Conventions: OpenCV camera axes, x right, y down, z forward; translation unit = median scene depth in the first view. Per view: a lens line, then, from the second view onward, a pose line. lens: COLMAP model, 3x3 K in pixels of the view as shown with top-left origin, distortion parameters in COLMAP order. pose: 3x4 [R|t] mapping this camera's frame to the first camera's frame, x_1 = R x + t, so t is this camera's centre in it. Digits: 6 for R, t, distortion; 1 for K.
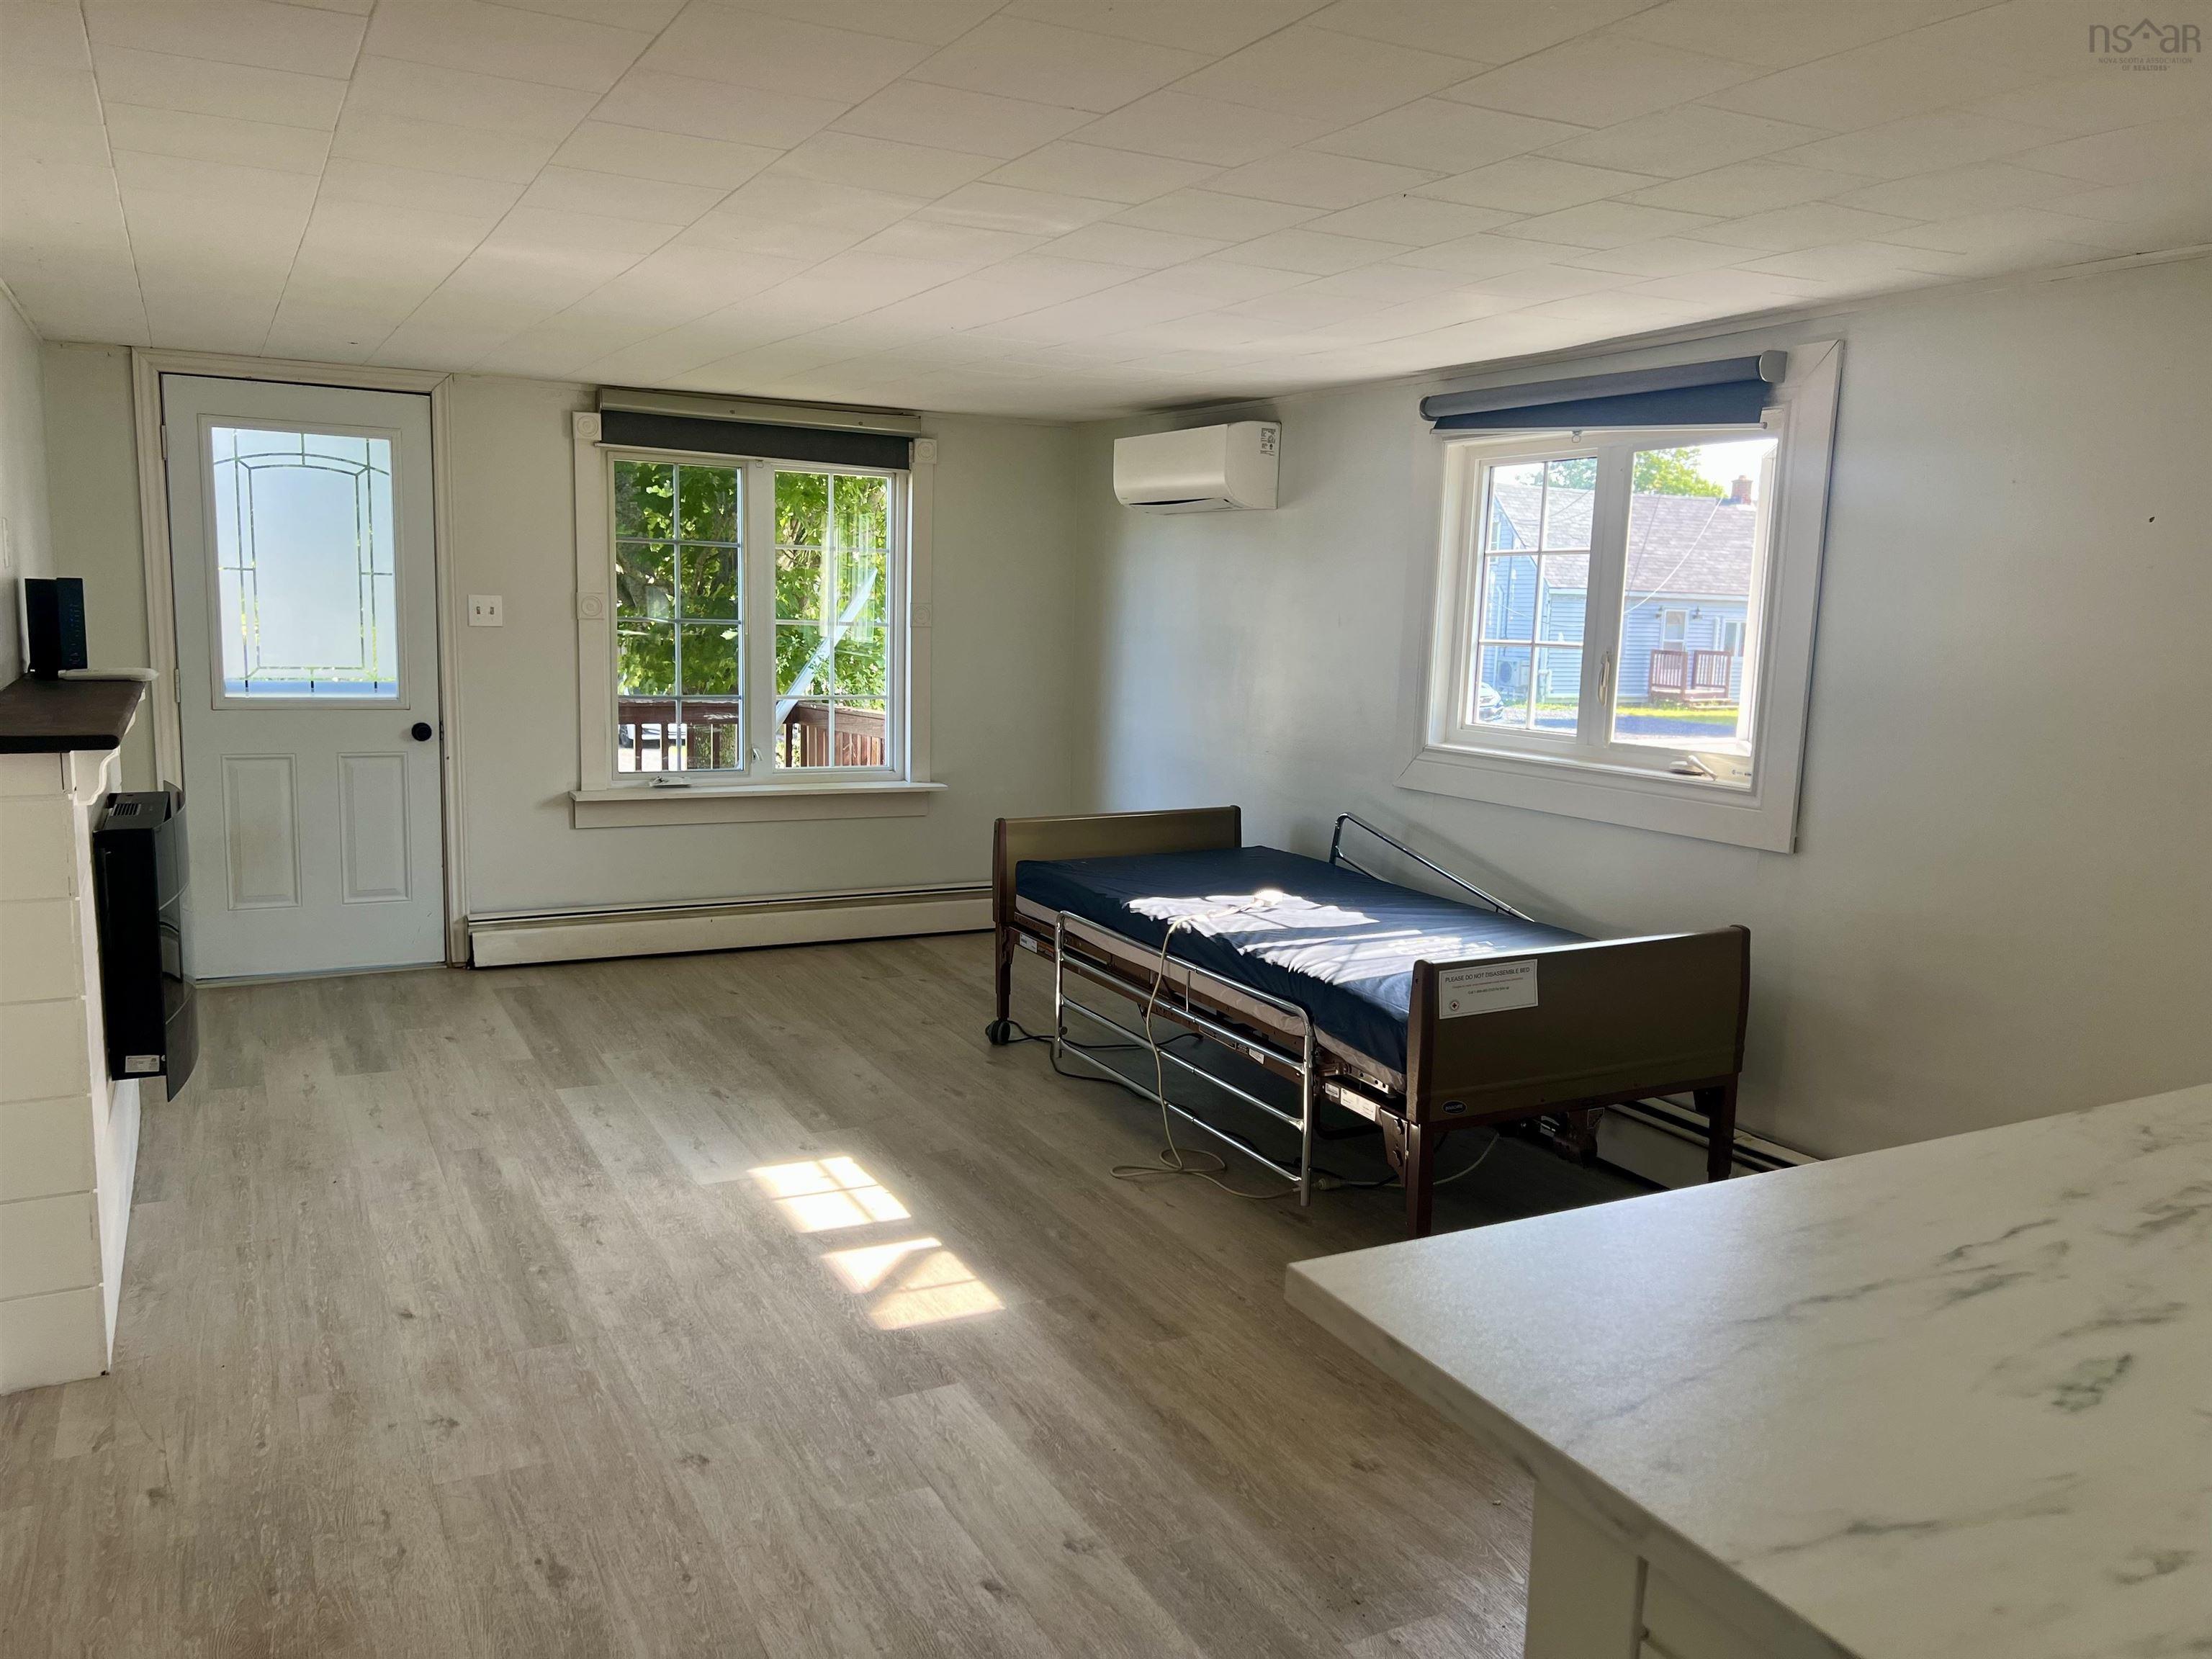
lens RADIAL K [[1667.4, 0, 1107.8], [0, 1667.4, 833.6], [0, 0, 1]] dist [0.055561, -0.045729]
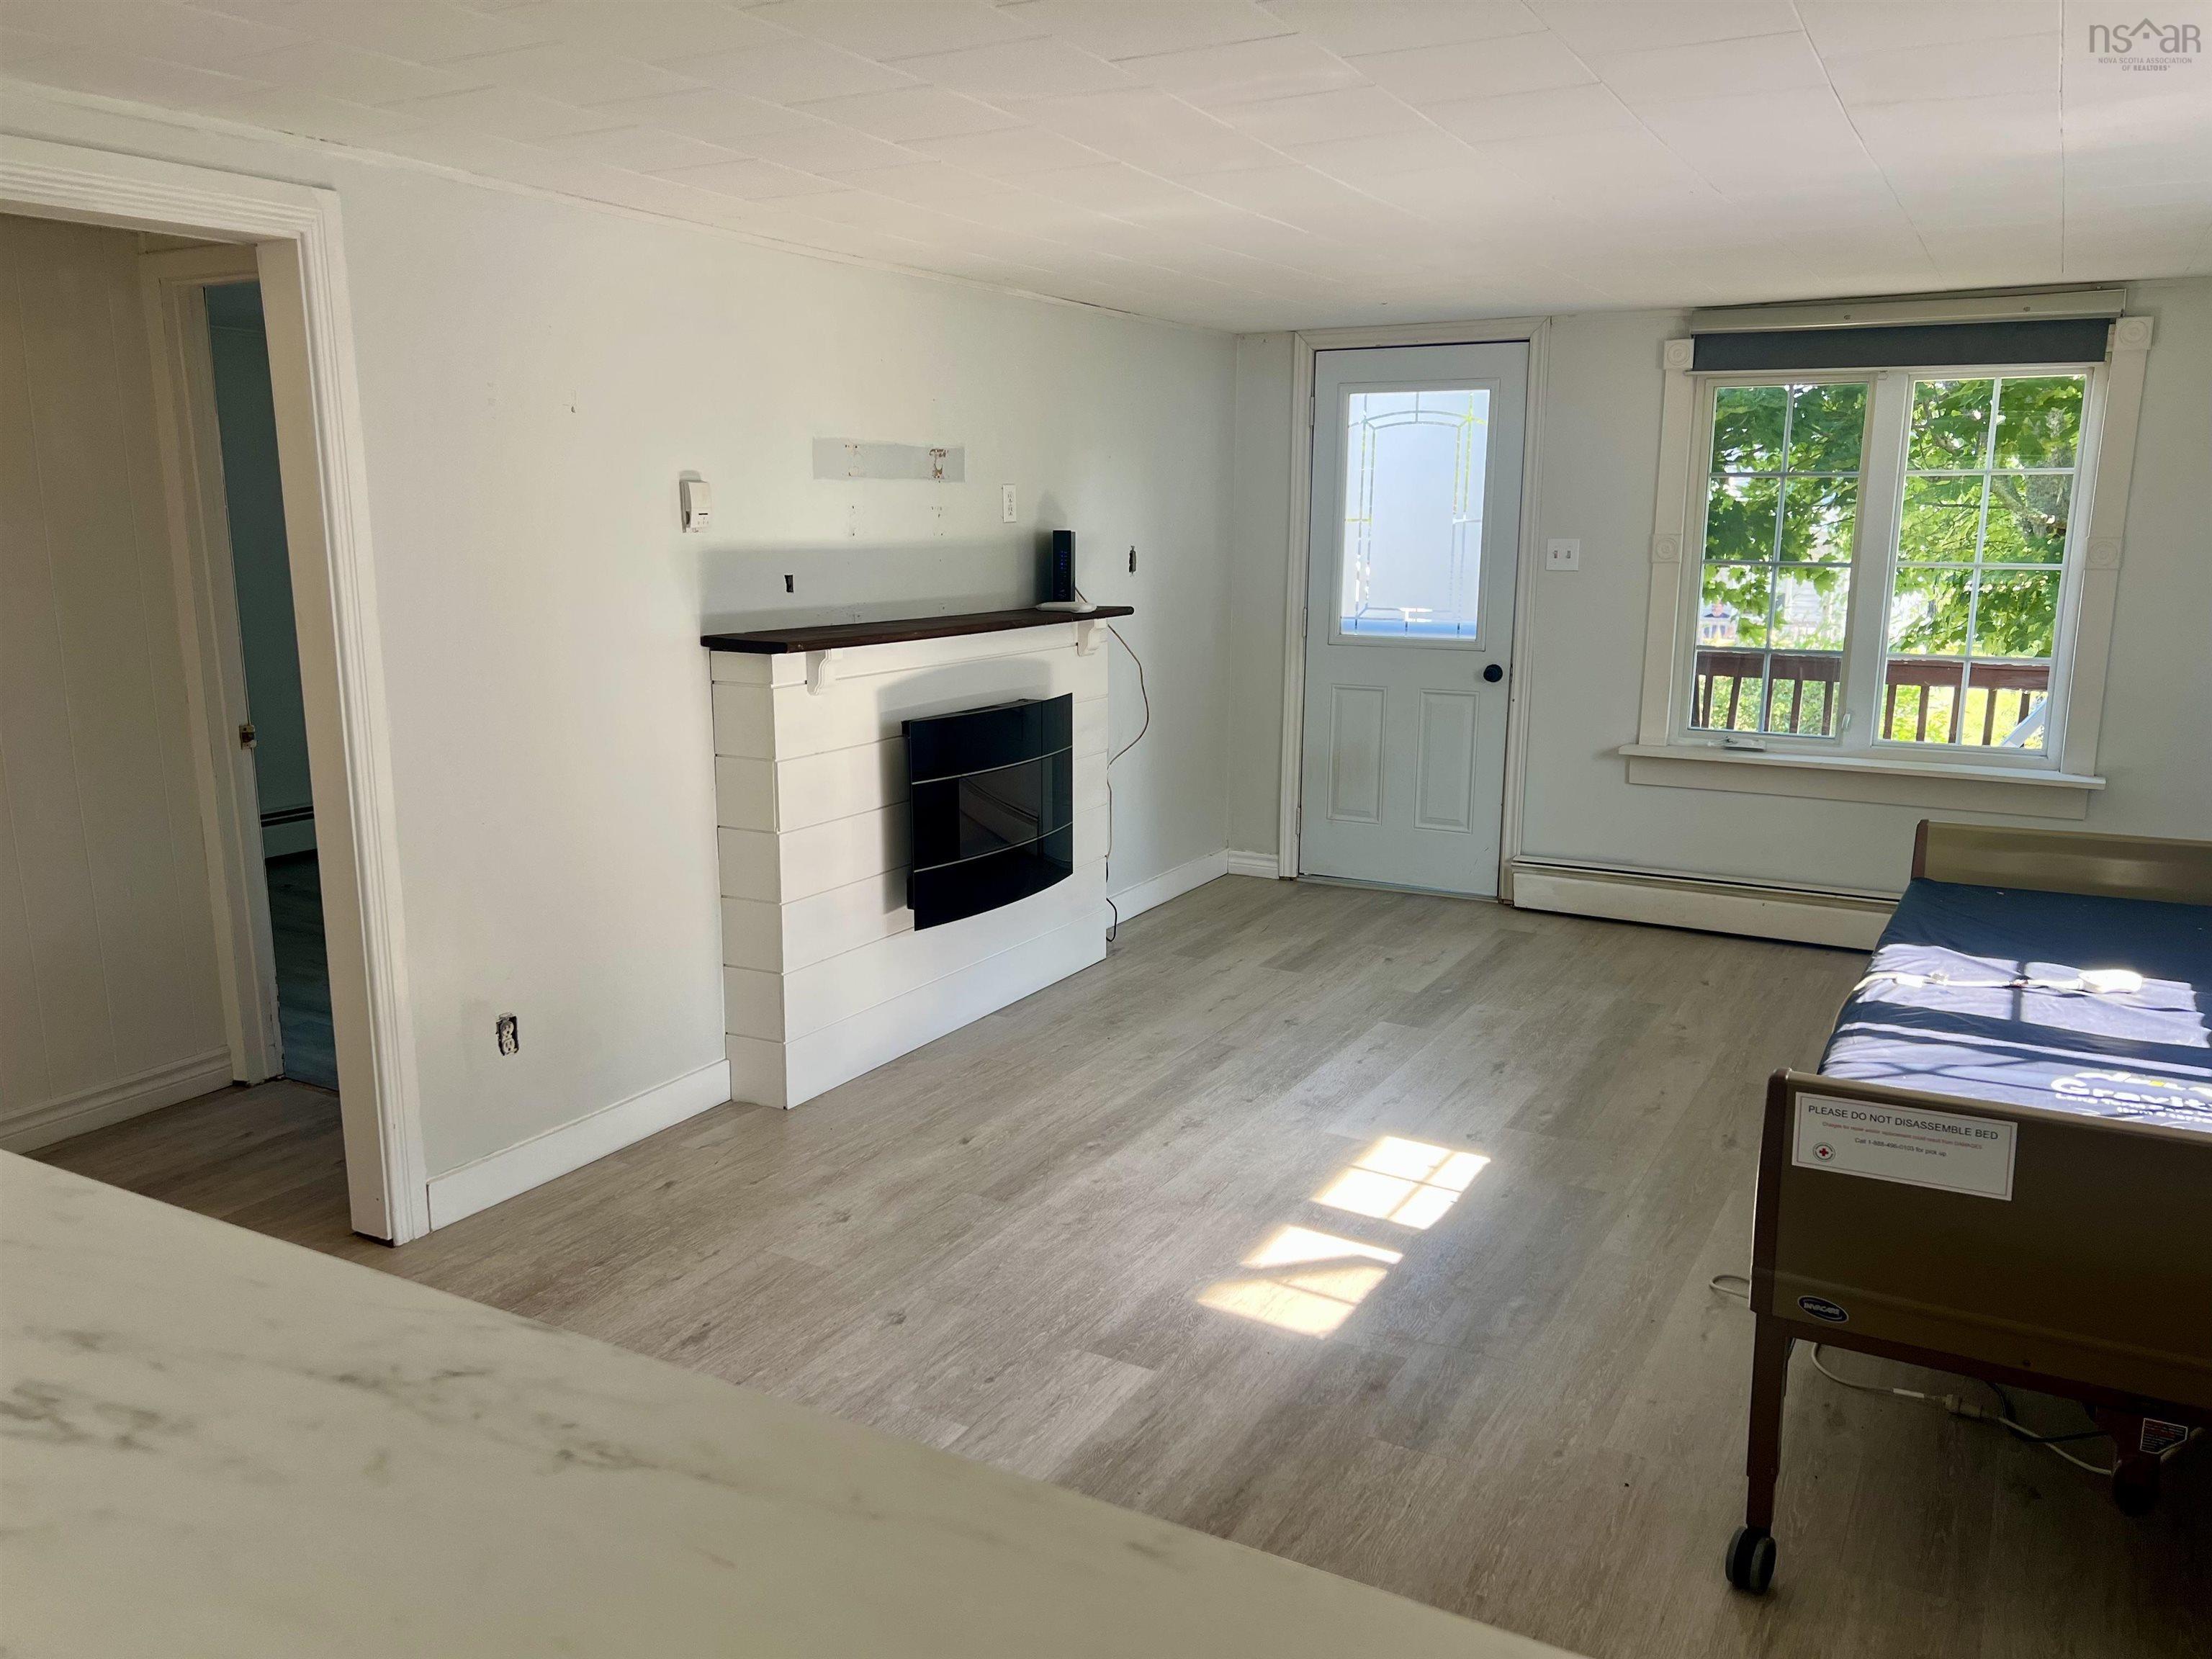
lens RADIAL K [[1667.4, 0, 1112.4], [0, 1667.4, 839.2], [0, 0, 1]] dist [0.055561, -0.045729]
pose [[0.539001, 0.136705, -0.831138, 0.376714], [-0.113842, 0.989511, 0.088926, -0.026966], [0.834577, 0.046687, 0.548910, 0.270368]]
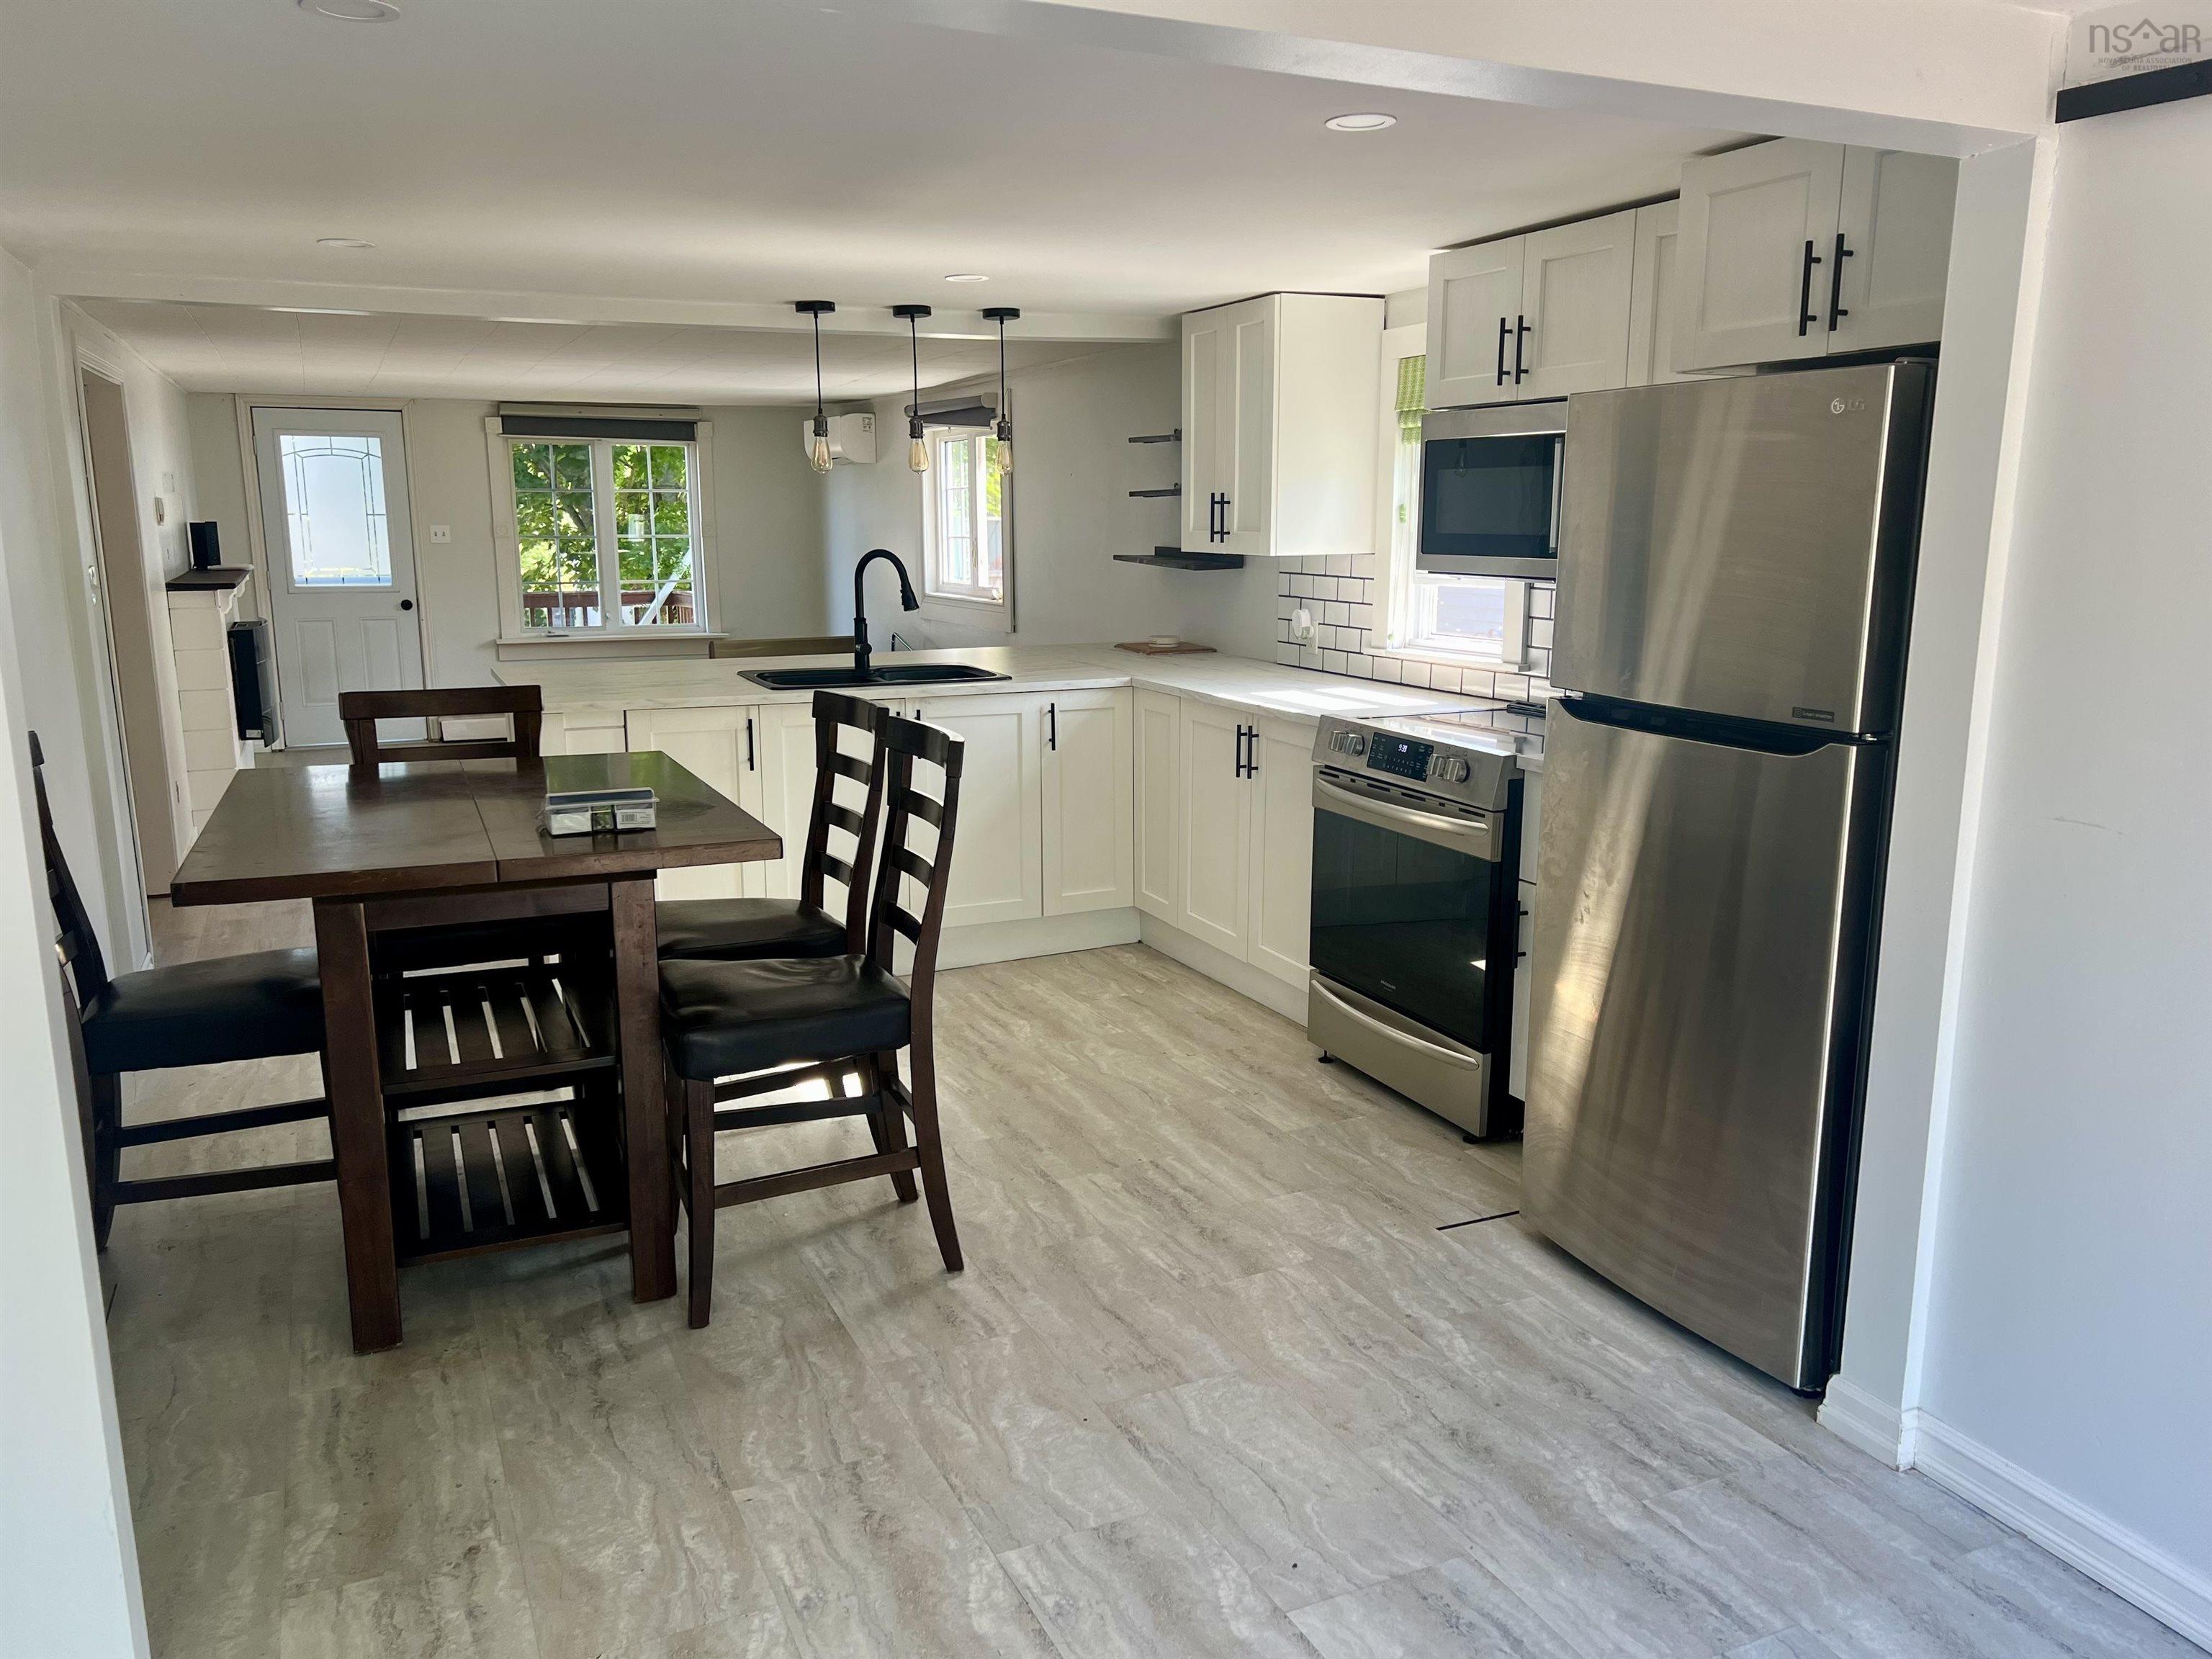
lens RADIAL K [[1667.4, 0, 1120.1], [0, 1667.4, 835.5], [0, 0, 1]] dist [0.055561, -0.045729]
pose [[0.998271, -0.018241, -0.055881, 0.477725], [0.021032, 0.998540, 0.049758, 0.120311], [0.054891, -0.050847, 0.997197, -0.804116]]
